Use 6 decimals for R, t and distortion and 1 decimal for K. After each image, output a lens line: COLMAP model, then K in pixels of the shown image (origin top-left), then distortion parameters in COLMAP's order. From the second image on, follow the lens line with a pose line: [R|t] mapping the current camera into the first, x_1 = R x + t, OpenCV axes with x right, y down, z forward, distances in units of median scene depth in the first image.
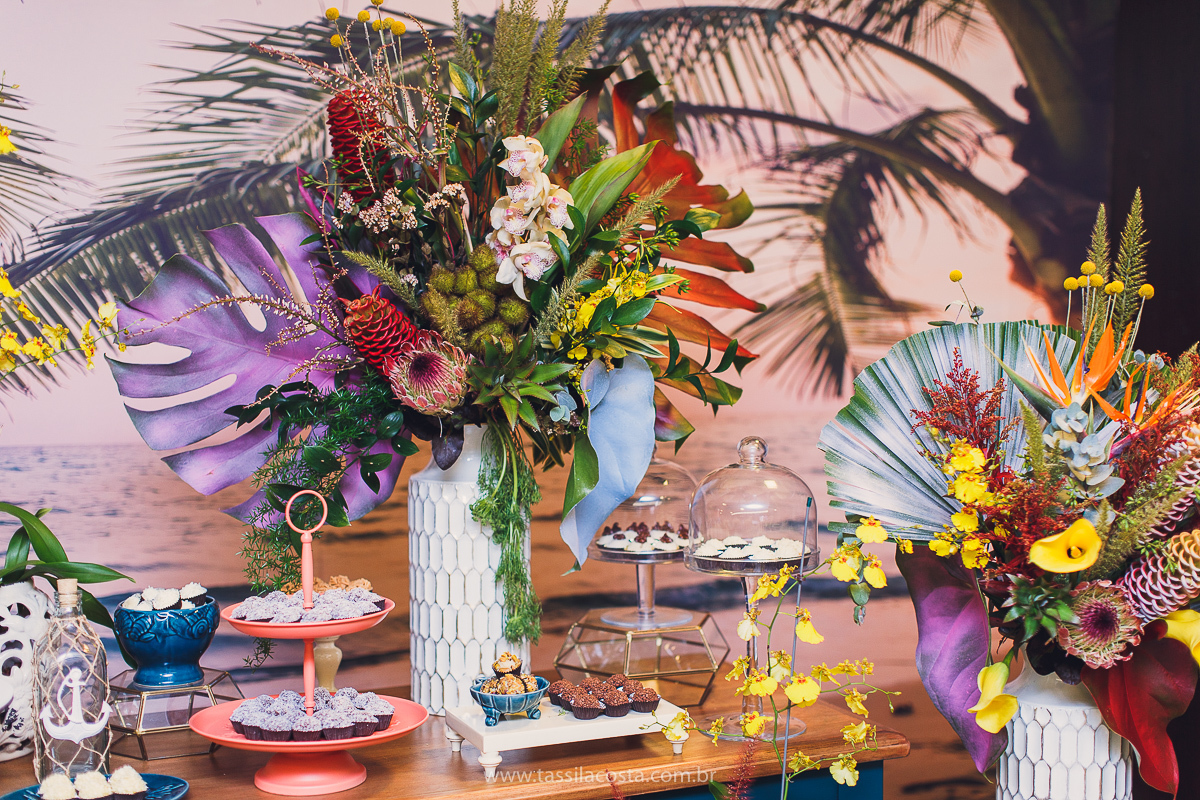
lens RADIAL K [[1752.7, 0, 595.9], [0, 1752.7, 397.9], [0, 0, 1]] dist [0.030726, -0.031742]
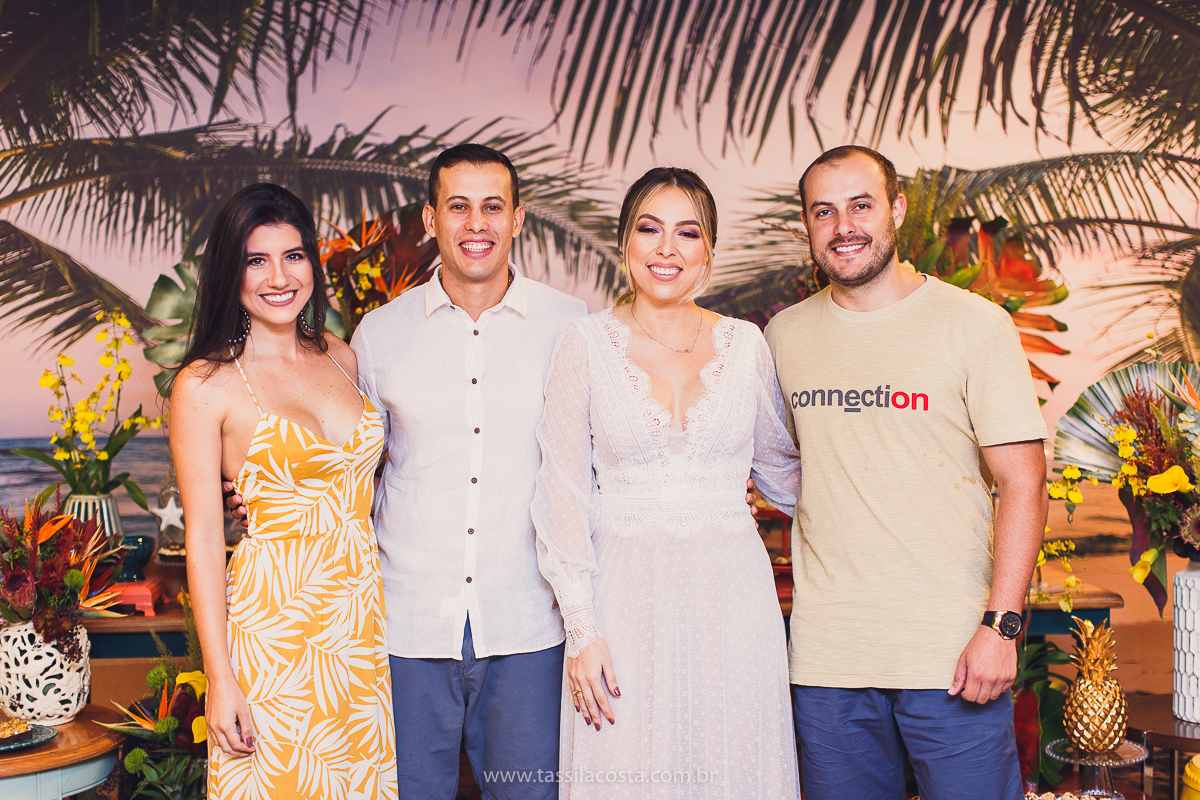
lens RADIAL K [[1766.4, 0, 599.2], [0, 1766.4, 399.0], [0, 0, 1]] dist [0.024632, -0.004014]
pose [[0.933905, 0.008418, -0.357422, 0.215431], [-0.015940, 0.999709, -0.018104, 0.023523], [0.357166, 0.022605, 0.933768, -0.573158]]
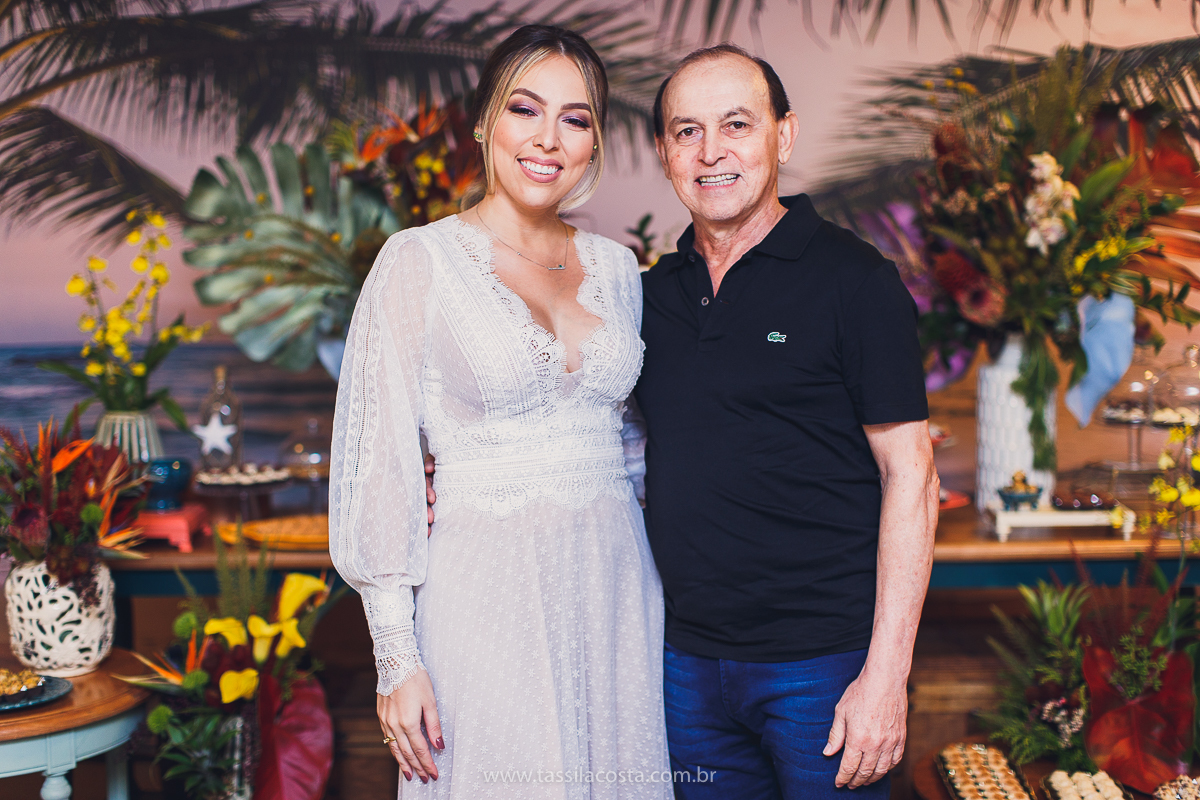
lens RADIAL K [[1742.4, 0, 598.3], [0, 1742.4, 401.7], [0, 0, 1]] dist [0.024460, -0.016633]
pose [[0.909731, 0.040659, -0.413203, 0.169498], [-0.022605, 0.998568, 0.048491, 0.006220], [0.414583, -0.034773, 0.909347, -0.422385]]
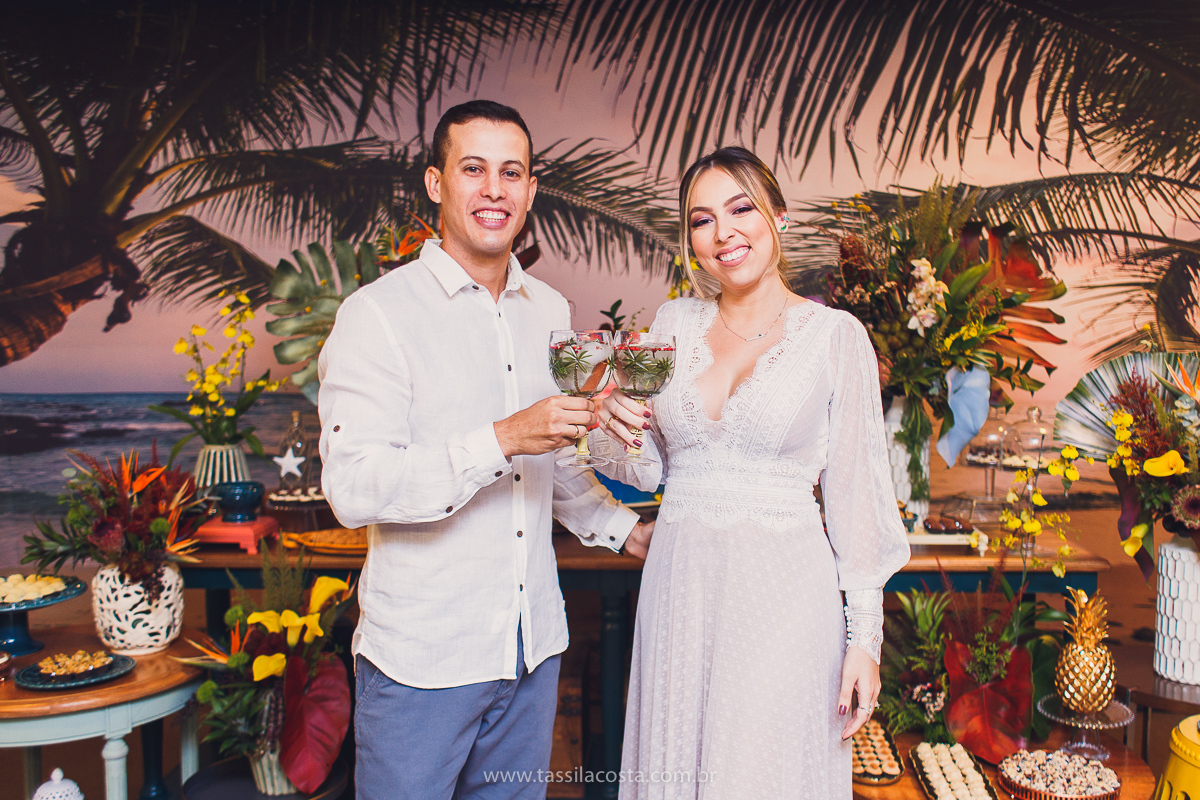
lens RADIAL K [[1125.7, 0, 659.2], [0, 1125.7, 416.9], [0, 0, 1]] dist [0.057321, -0.051869]
pose [[0.910635, 0.048332, -0.410376, 0.155841], [-0.039063, 0.998757, 0.030947, 0.007174], [0.411362, -0.012150, 0.911391, -0.245403]]
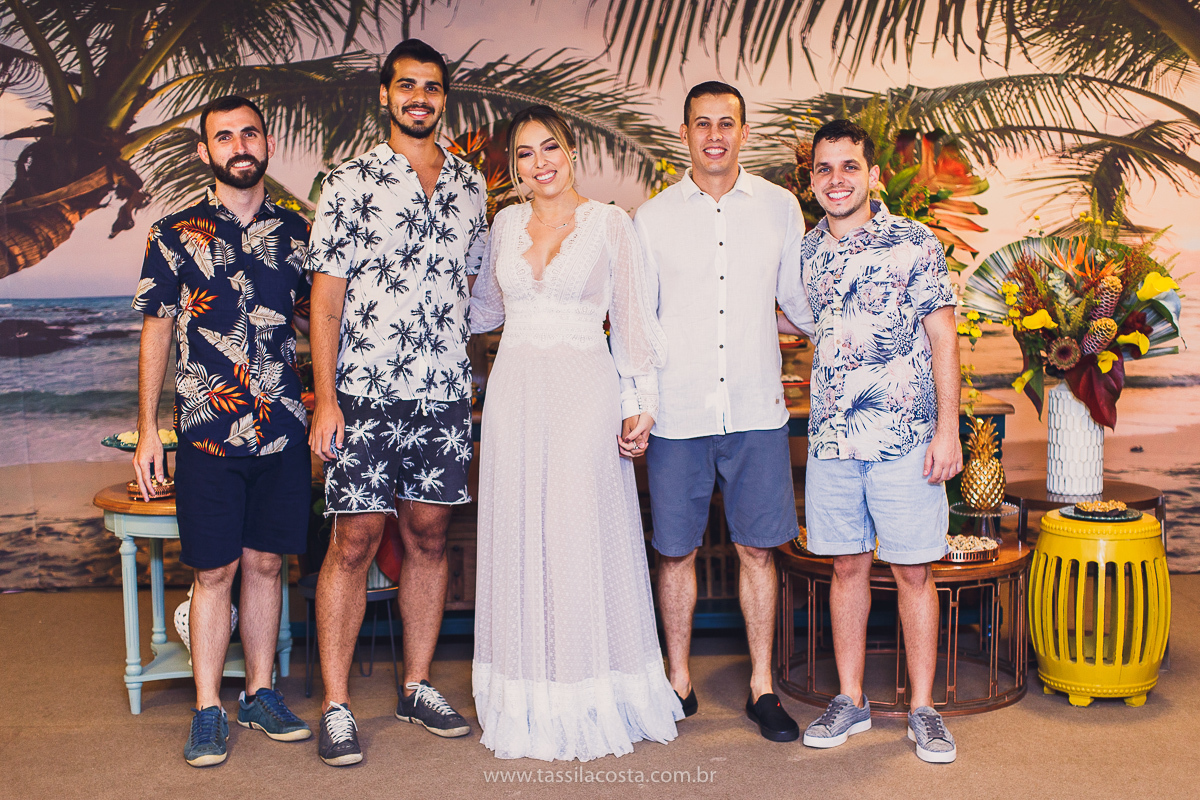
lens RADIAL K [[1765.1, 0, 594.7], [0, 1765.1, 405.0], [0, 0, 1]] dist [0.016524, 0.027808]
pose [[0.922331, 0.038037, -0.384525, 0.394106], [-0.019269, 0.998433, 0.052545, 0.048838], [0.385921, -0.041055, 0.921618, -1.008224]]
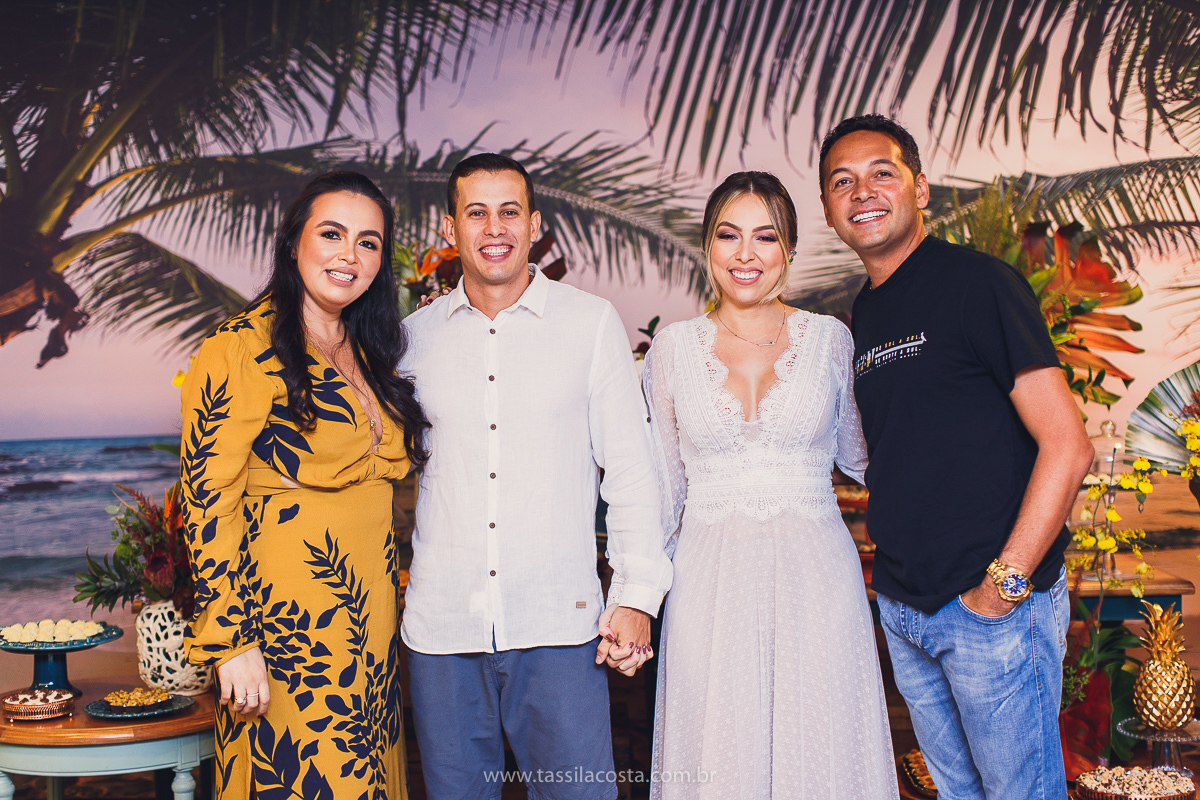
lens RADIAL K [[1772.7, 0, 585.9], [0, 1772.7, 390.5], [0, 0, 1]] dist [0.022470, -0.012217]
pose [[0.910079, 0.002650, -0.414426, 0.248345], [-0.014441, 0.999575, -0.025319, 0.031347], [0.414183, 0.029027, 0.909731, -0.649799]]
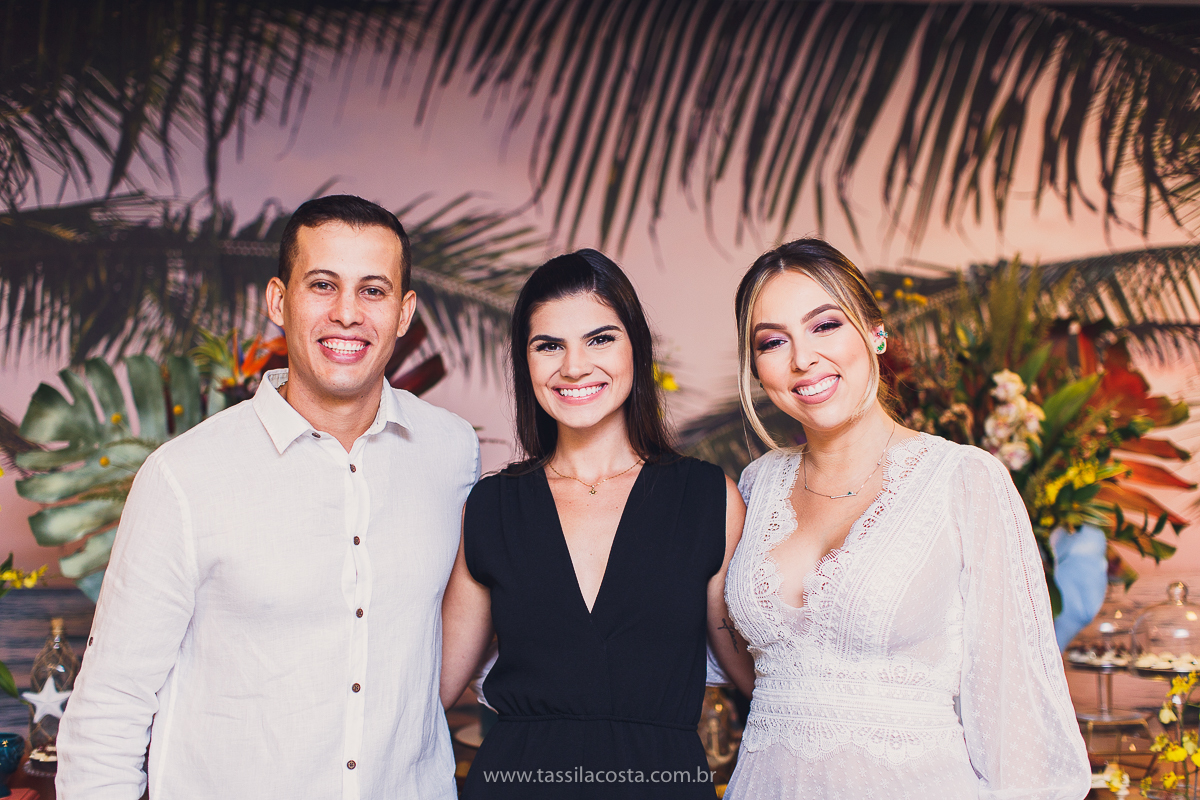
lens RADIAL K [[1742.4, 0, 598.3], [0, 1742.4, 401.7], [0, 0, 1]] dist [0.024460, -0.016633]
pose [[0.955133, -0.009579, -0.296022, 0.041619], [-0.015225, 0.996568, -0.081372, -0.000404], [0.295785, 0.082228, 0.951709, -0.321535]]
